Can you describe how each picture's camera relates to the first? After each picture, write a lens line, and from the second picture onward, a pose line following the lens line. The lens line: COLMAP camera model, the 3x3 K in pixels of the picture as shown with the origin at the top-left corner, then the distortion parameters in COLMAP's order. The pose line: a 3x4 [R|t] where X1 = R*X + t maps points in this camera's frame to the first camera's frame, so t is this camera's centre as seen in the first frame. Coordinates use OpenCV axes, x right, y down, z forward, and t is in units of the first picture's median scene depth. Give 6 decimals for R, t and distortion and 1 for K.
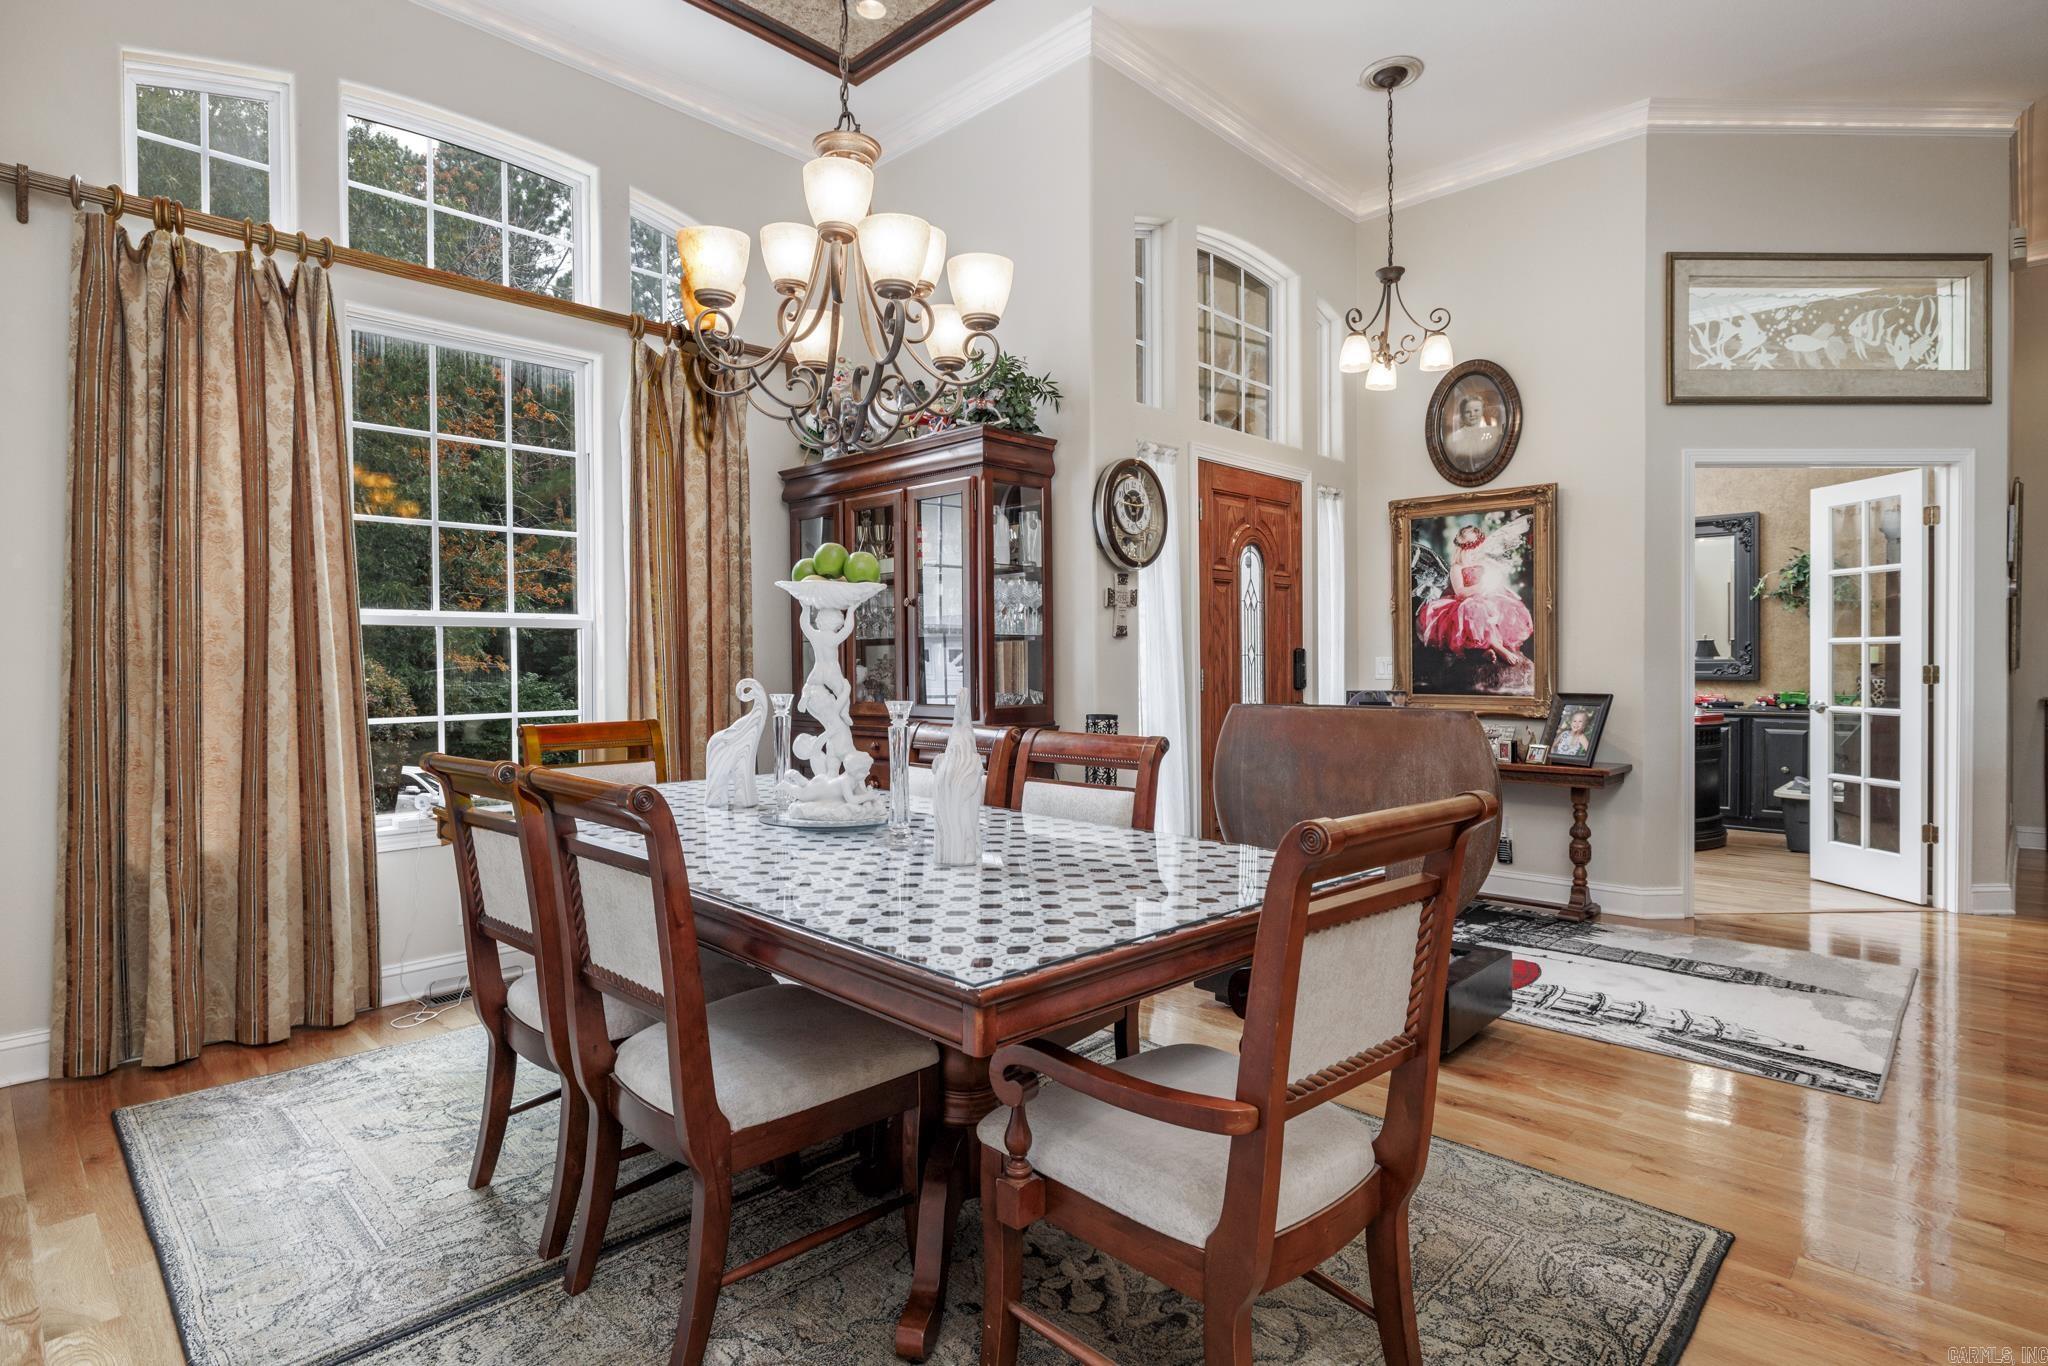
lens RADIAL K [[1039.7, 0, 1006.0], [0, 1039.7, 676.9], [0, 0, 1]] dist [-0.002473, 0.000433]
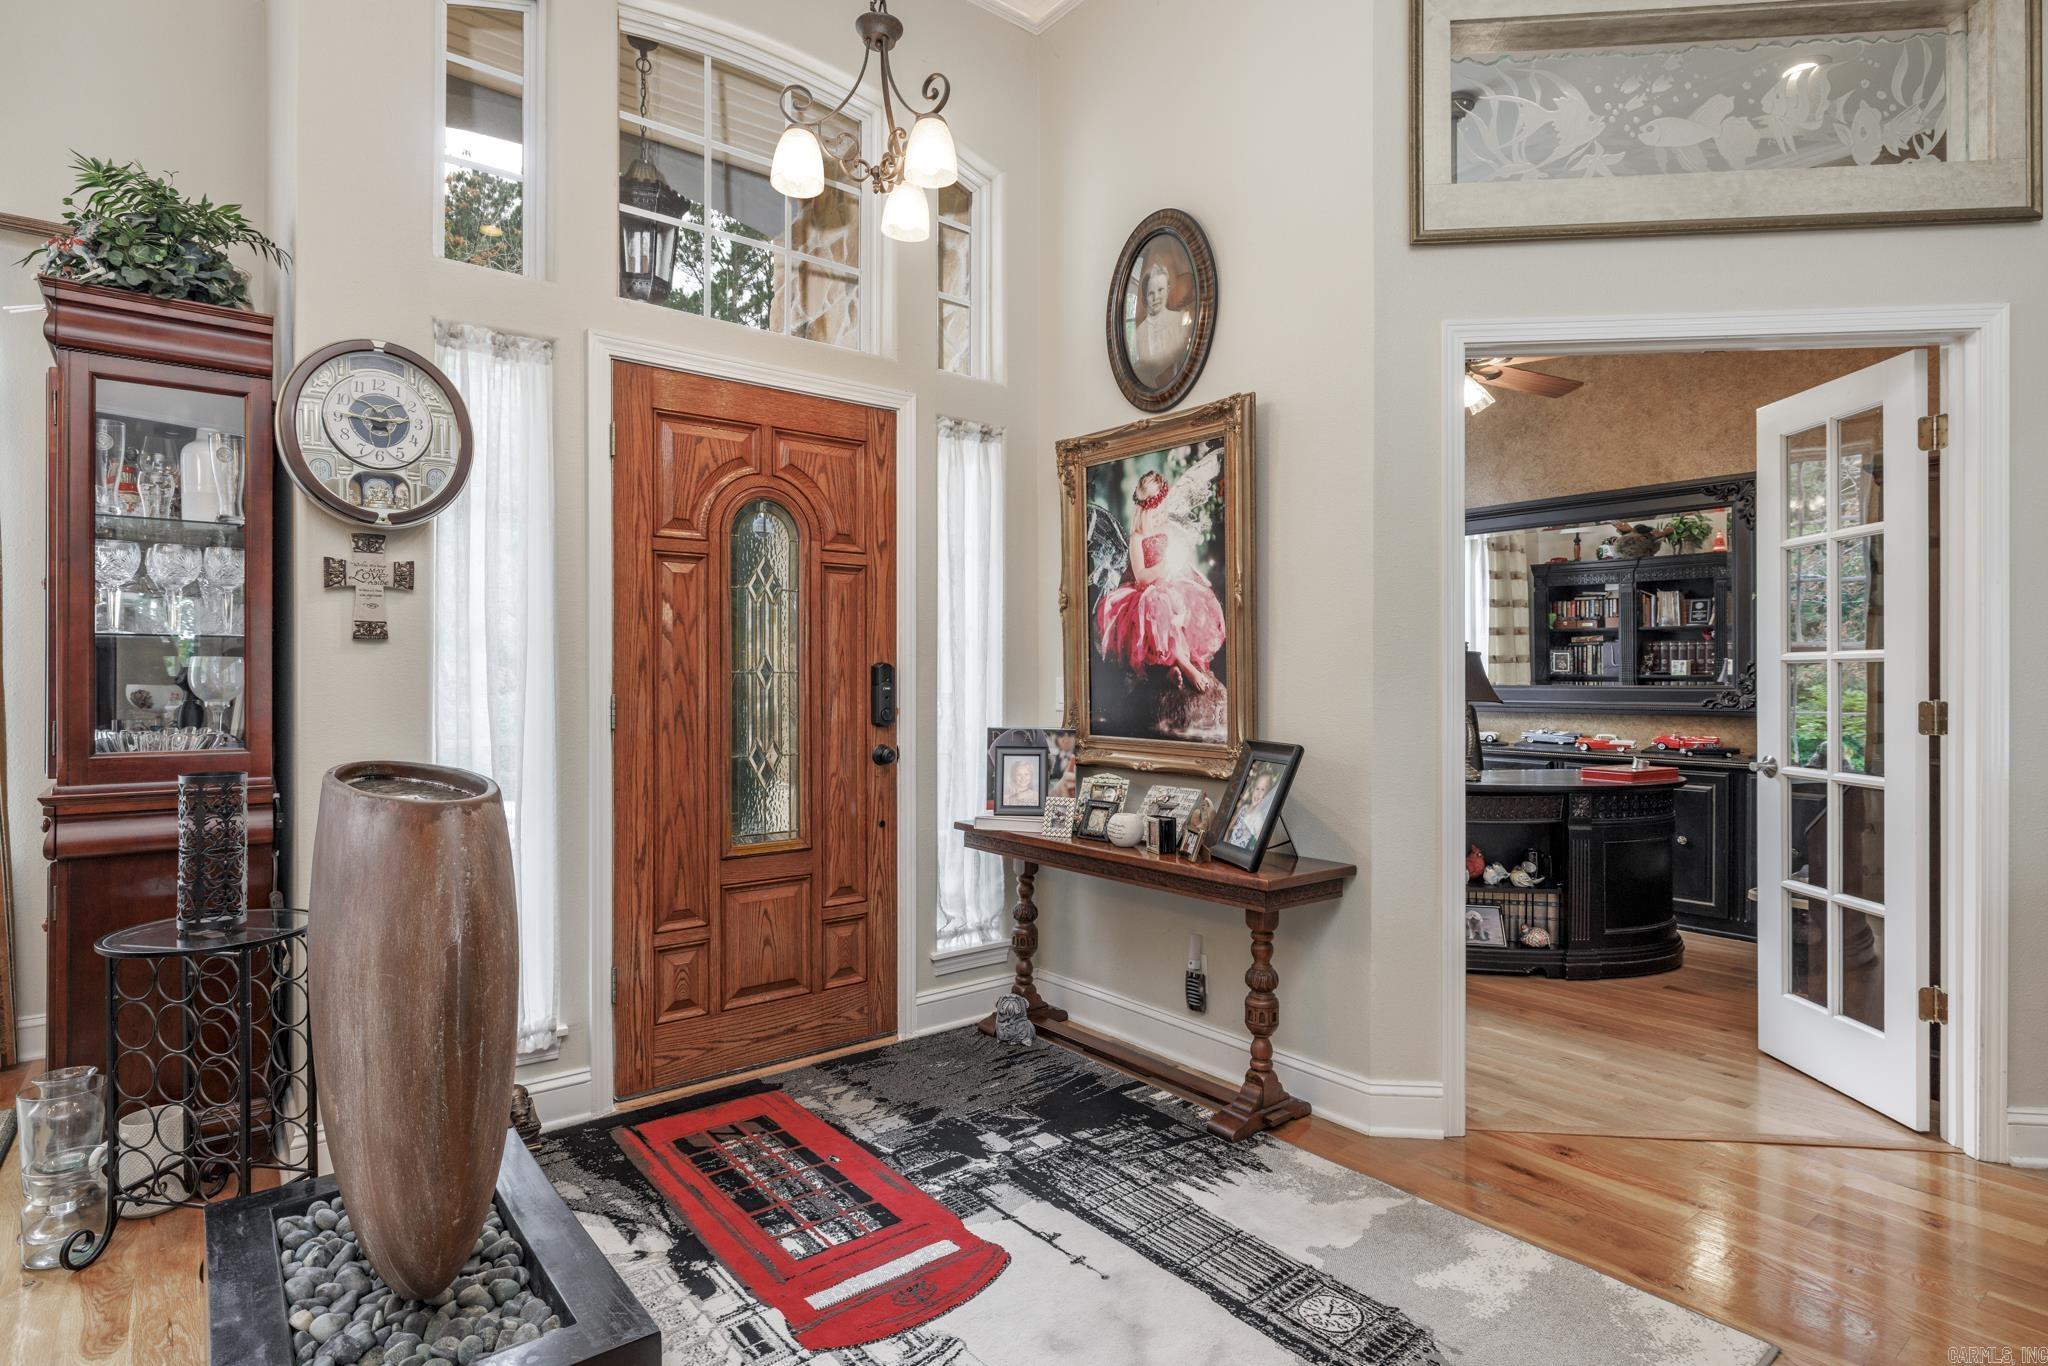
lens RADIAL K [[1039.7, 0, 1002.7], [0, 1039.7, 675.7], [0, 0, 1]] dist [-0.002473, 0.000433]
pose [[0.991615, 0.009138, -0.128903, 0.450369], [-0.011343, 0.999801, -0.016381, -0.009702], [0.128728, 0.017706, 0.991522, 0.370125]]
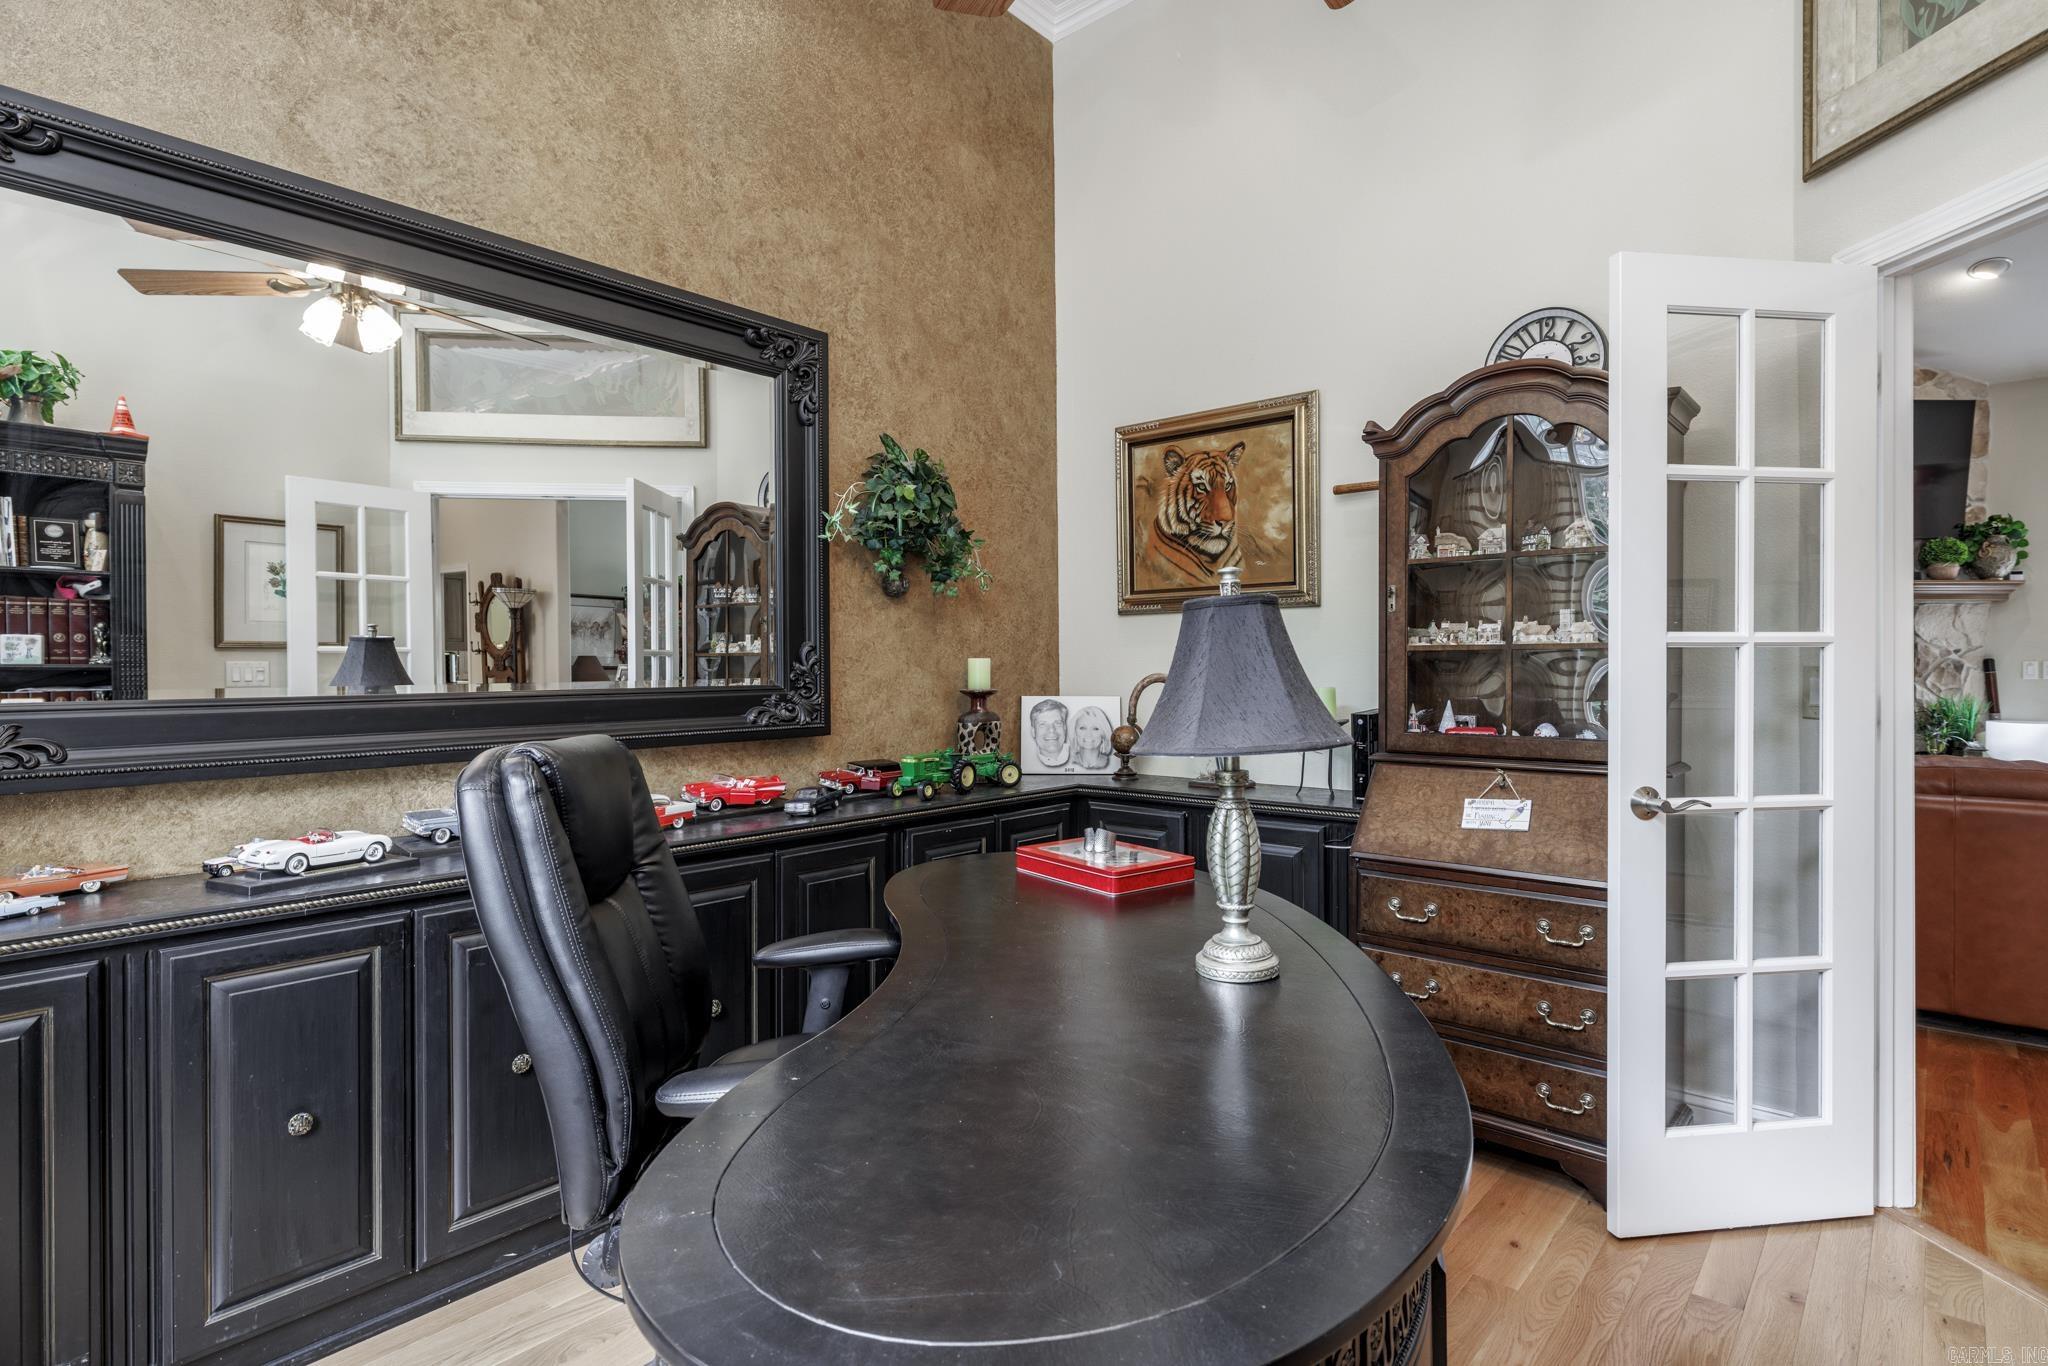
lens RADIAL K [[1039.7, 0, 1025.5], [0, 1039.7, 677.0], [0, 0, 1]] dist [-0.002473, 0.000433]
pose [[-0.055011, 0.000999, 0.998485, 0.424482], [0.015092, 0.999886, -0.000168, -0.025927], [-0.998372, 0.015060, -0.055020, 1.361460]]
